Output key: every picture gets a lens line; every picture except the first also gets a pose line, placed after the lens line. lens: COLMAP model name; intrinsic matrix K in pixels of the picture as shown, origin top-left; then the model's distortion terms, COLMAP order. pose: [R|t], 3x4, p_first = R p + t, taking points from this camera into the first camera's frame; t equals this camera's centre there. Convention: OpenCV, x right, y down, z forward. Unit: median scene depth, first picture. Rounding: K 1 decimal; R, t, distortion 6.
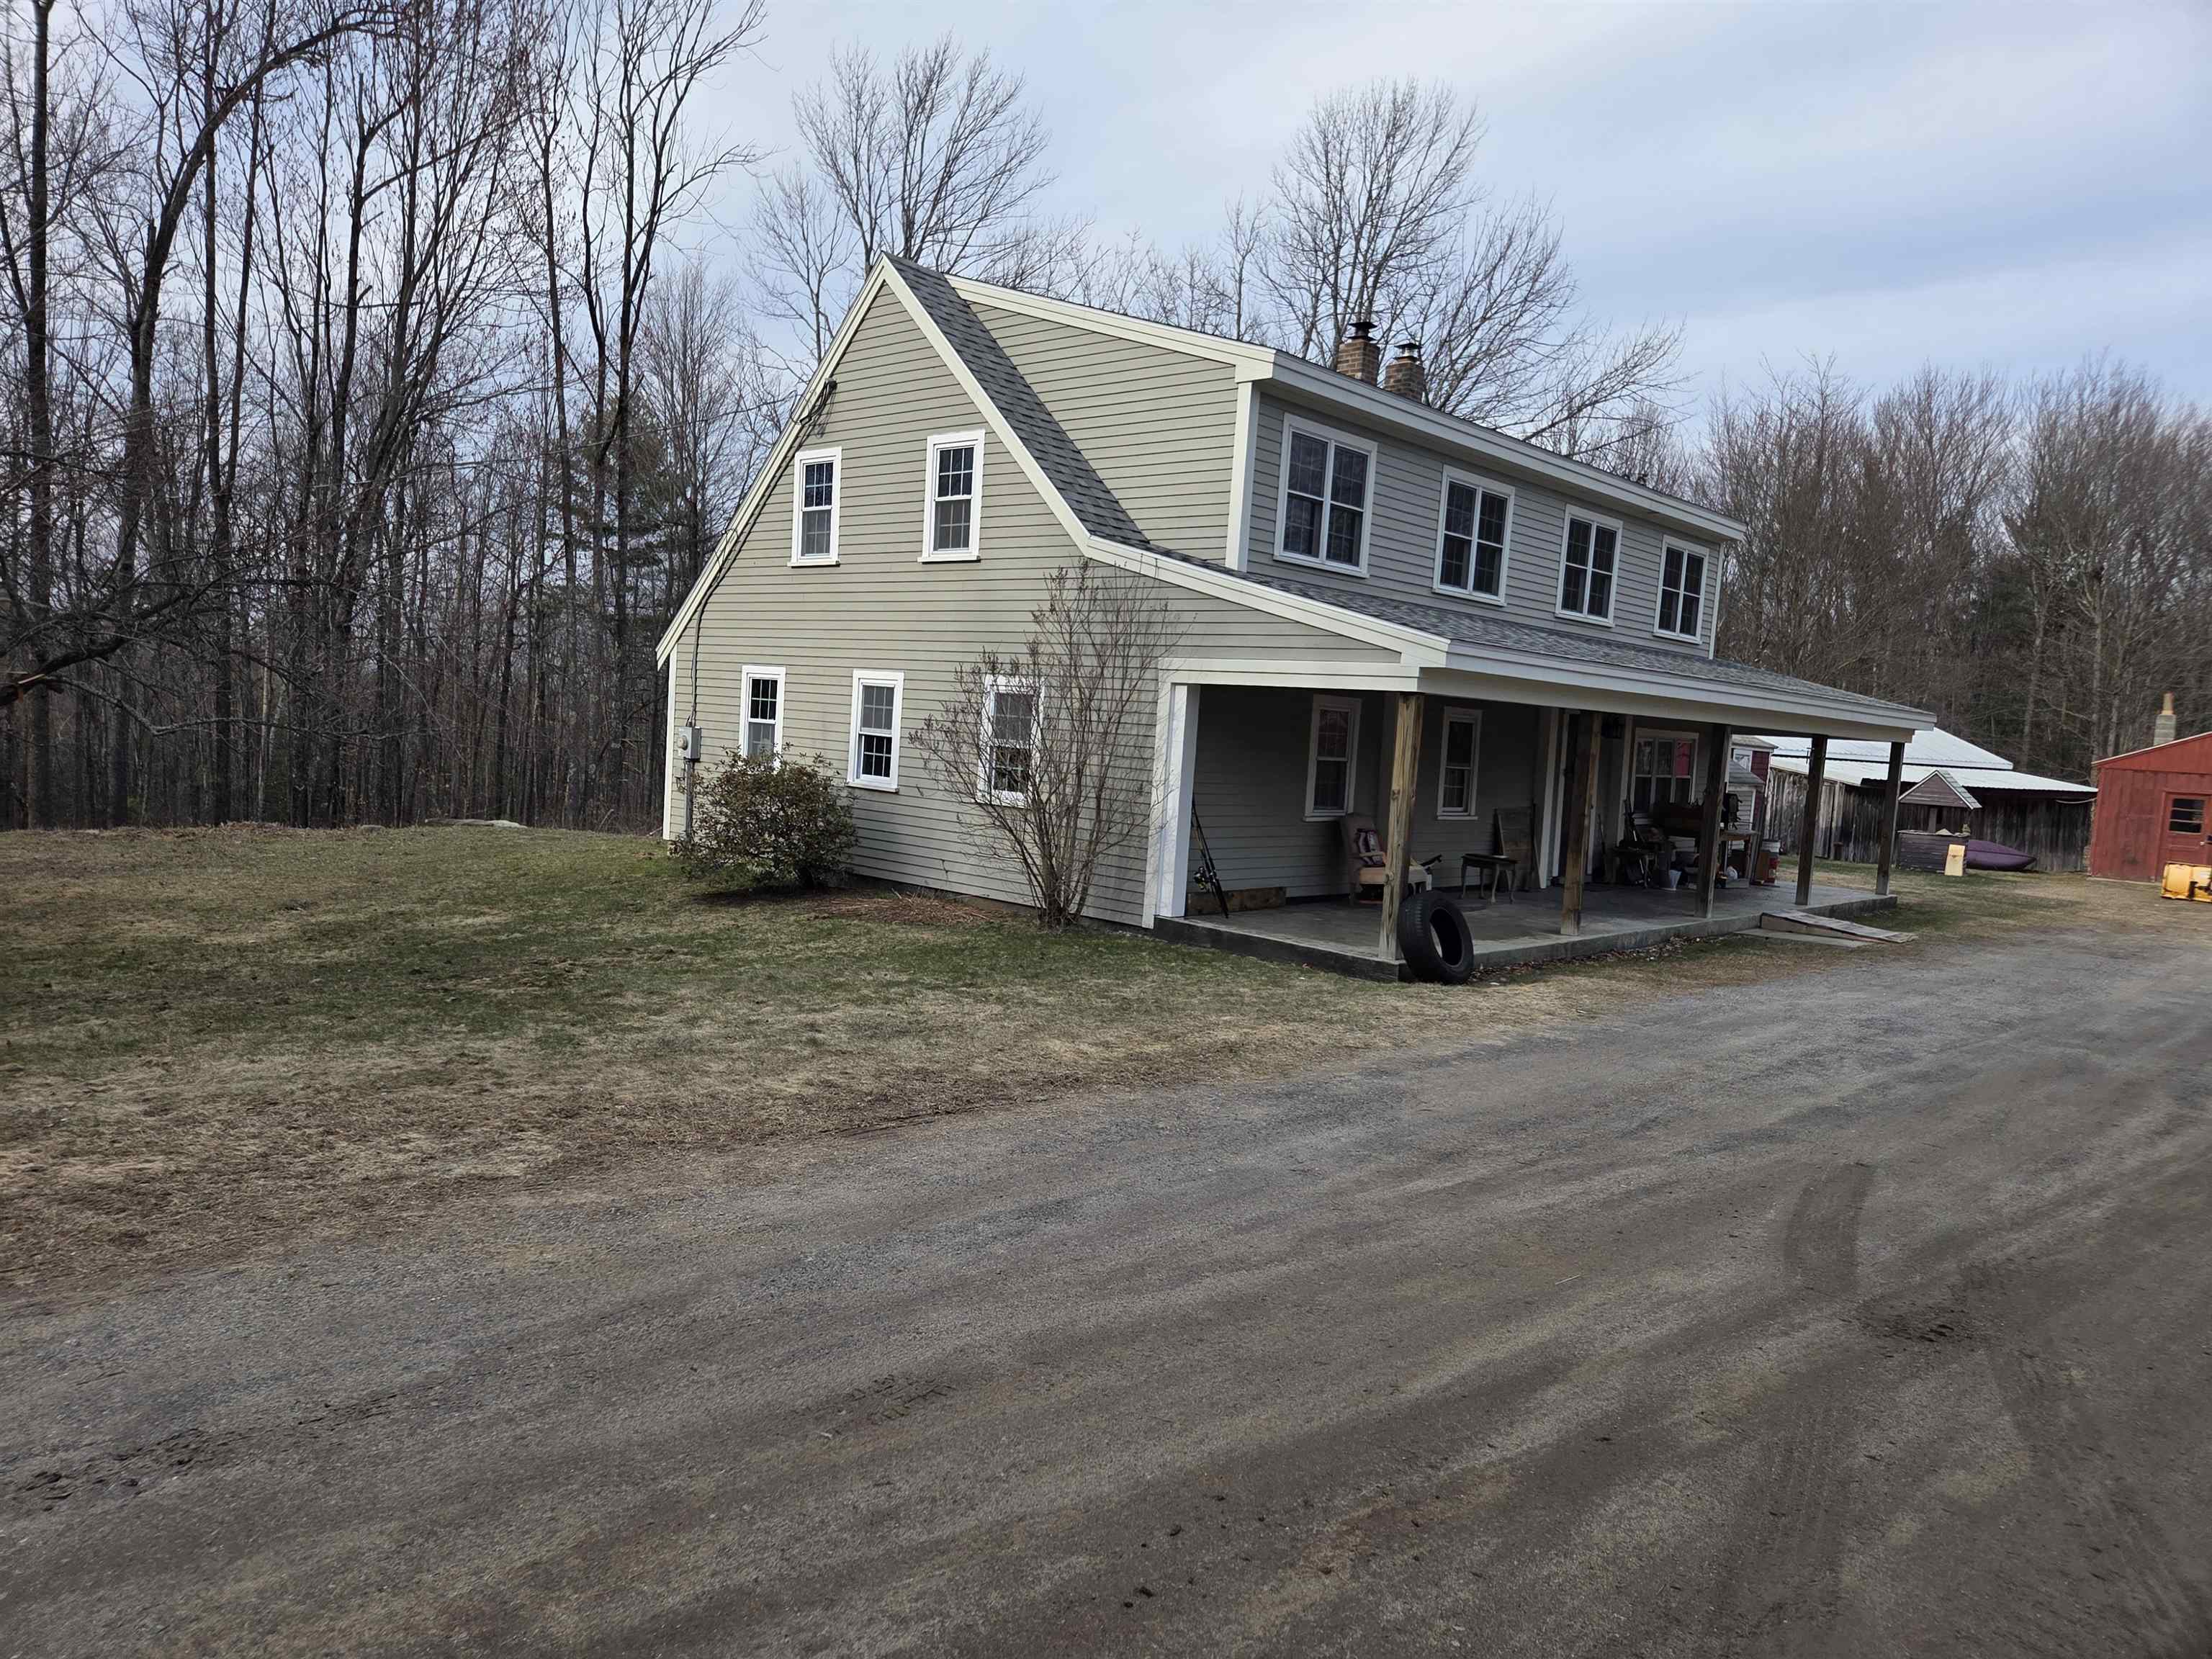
lens RADIAL K [[1505.3, 0, 1117.8], [0, 1505.3, 830.2], [0, 0, 1]] dist [0.097510, -0.030026]
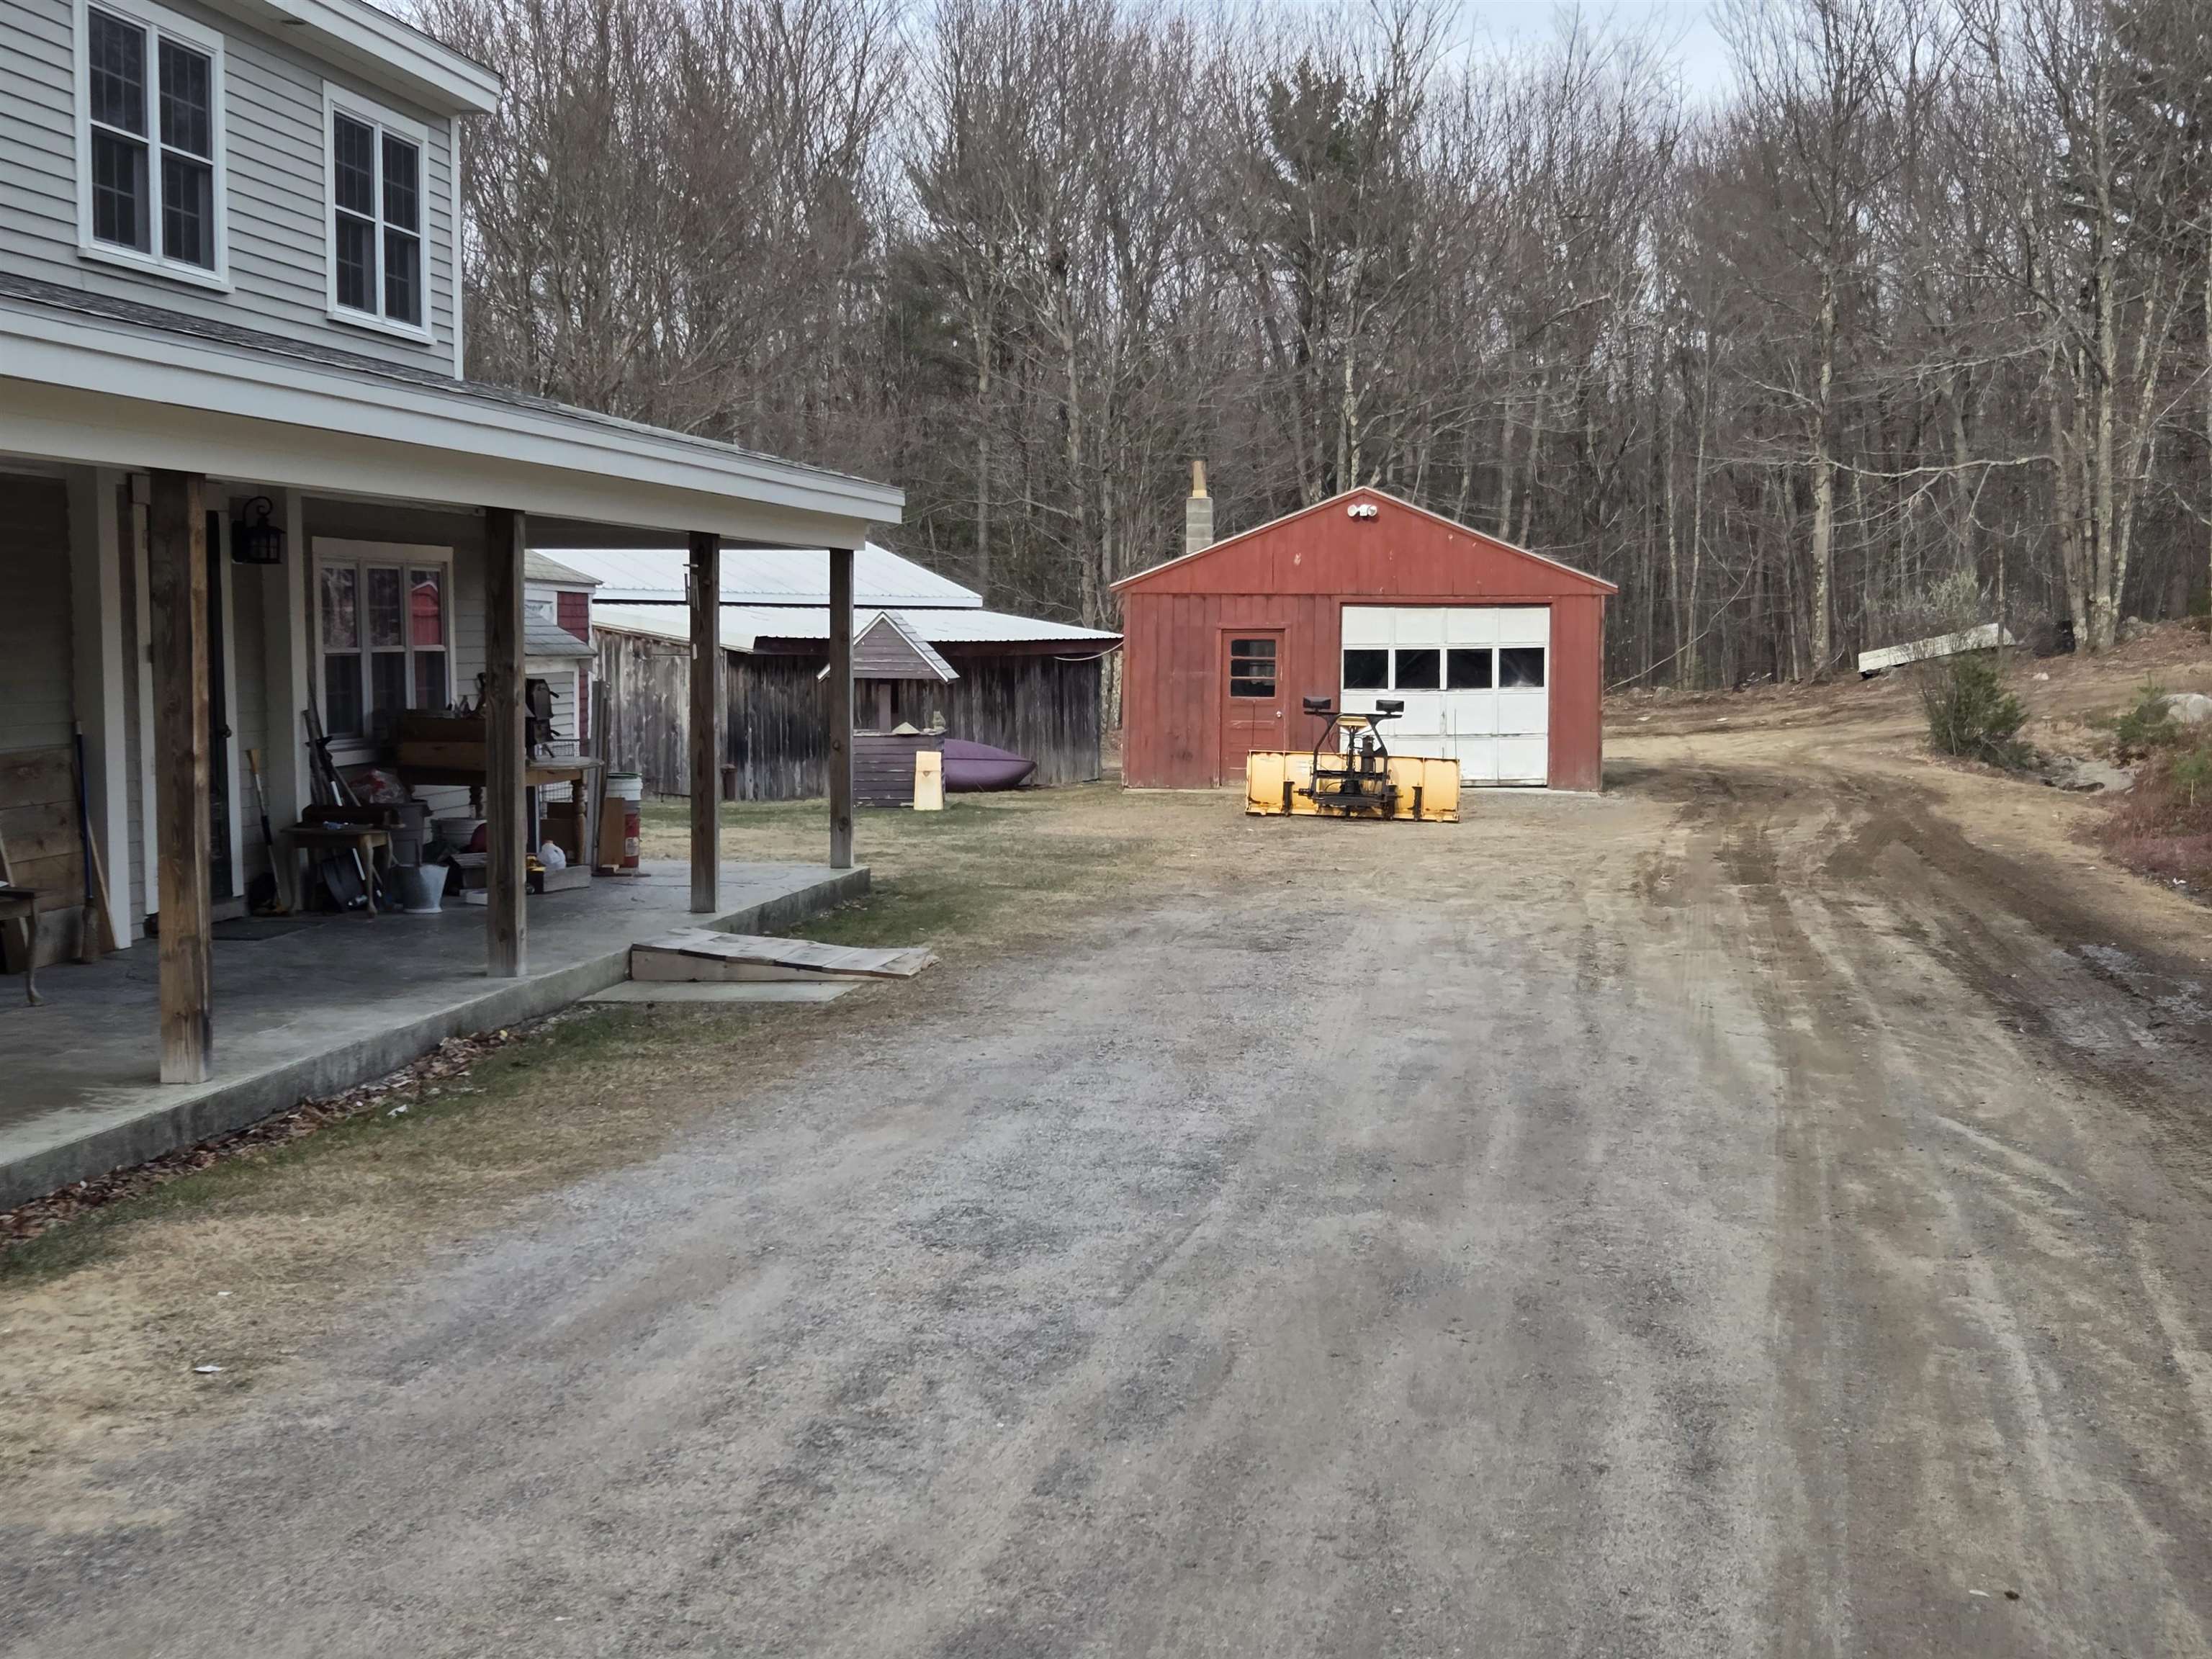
lens RADIAL K [[2923.7, 0, 1112.1], [0, 2923.7, 831.8], [0, 0, 1]] dist [0.058483, 0.000000]
pose [[0.831654, -0.098611, 0.546468, 0.067802], [0.088942, 0.995056, 0.044202, -0.002342], [-0.548125, 0.011844, 0.836313, 0.187518]]
